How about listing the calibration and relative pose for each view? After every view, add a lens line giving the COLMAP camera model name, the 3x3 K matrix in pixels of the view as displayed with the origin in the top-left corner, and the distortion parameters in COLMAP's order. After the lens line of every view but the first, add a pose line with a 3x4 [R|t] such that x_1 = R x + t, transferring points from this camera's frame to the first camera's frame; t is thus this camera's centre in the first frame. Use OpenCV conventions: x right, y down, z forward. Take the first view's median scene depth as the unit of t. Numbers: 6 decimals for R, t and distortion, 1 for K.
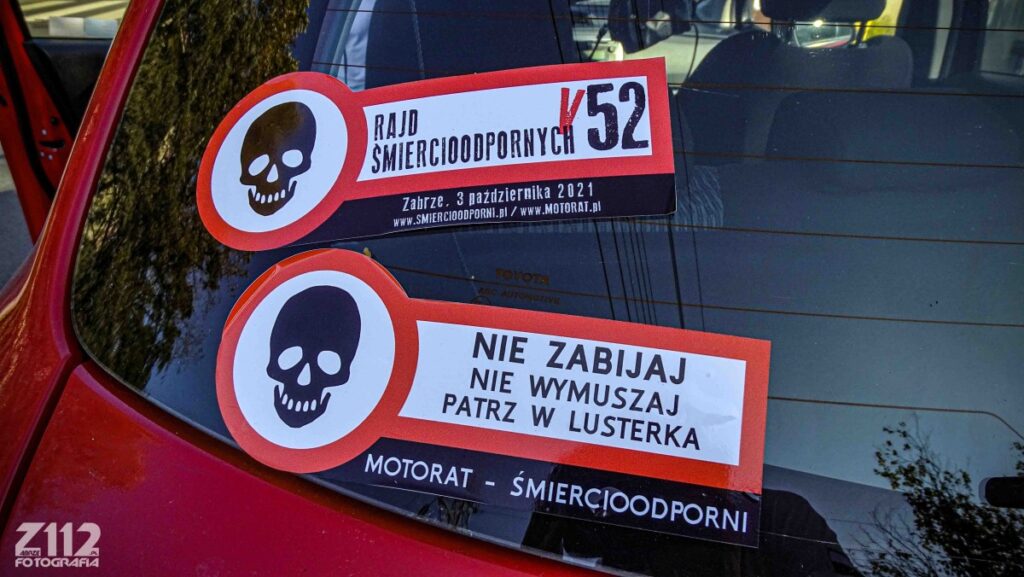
lens RADIAL K [[726.2, 0, 512.0], [0, 726.2, 288.5], [0, 0, 1]] dist [-0.000199, 0.005969]
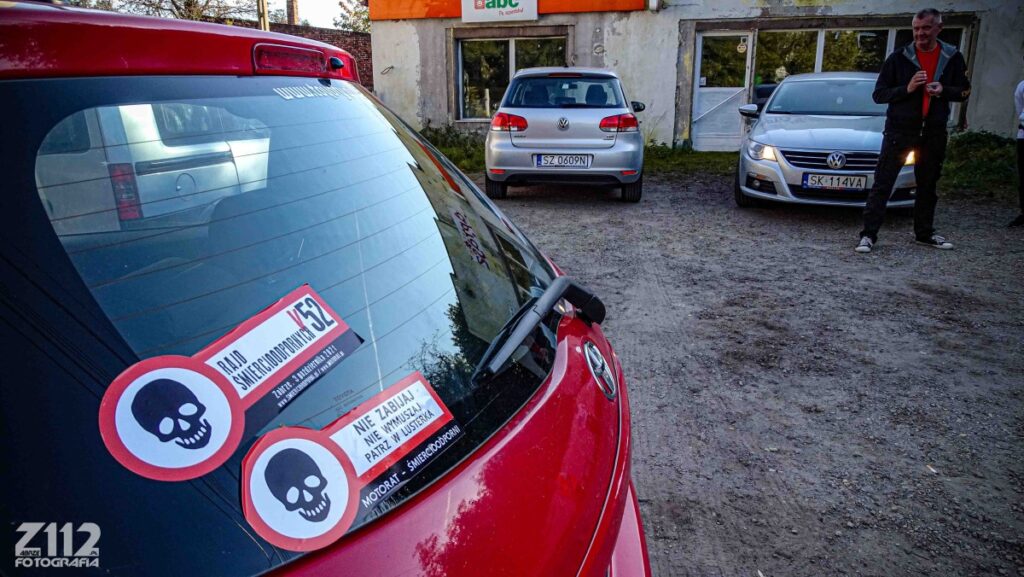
lens RADIAL K [[721.9, 0, 512.0], [0, 721.9, 288.5], [0, 0, 1]] dist [-0.011257, 0.004516]
pose [[0.252817, -0.281205, 0.925747, -1.631408], [0.439113, 0.885957, 0.149199, -0.370455], [-0.862127, 0.368788, 0.347466, -0.233323]]
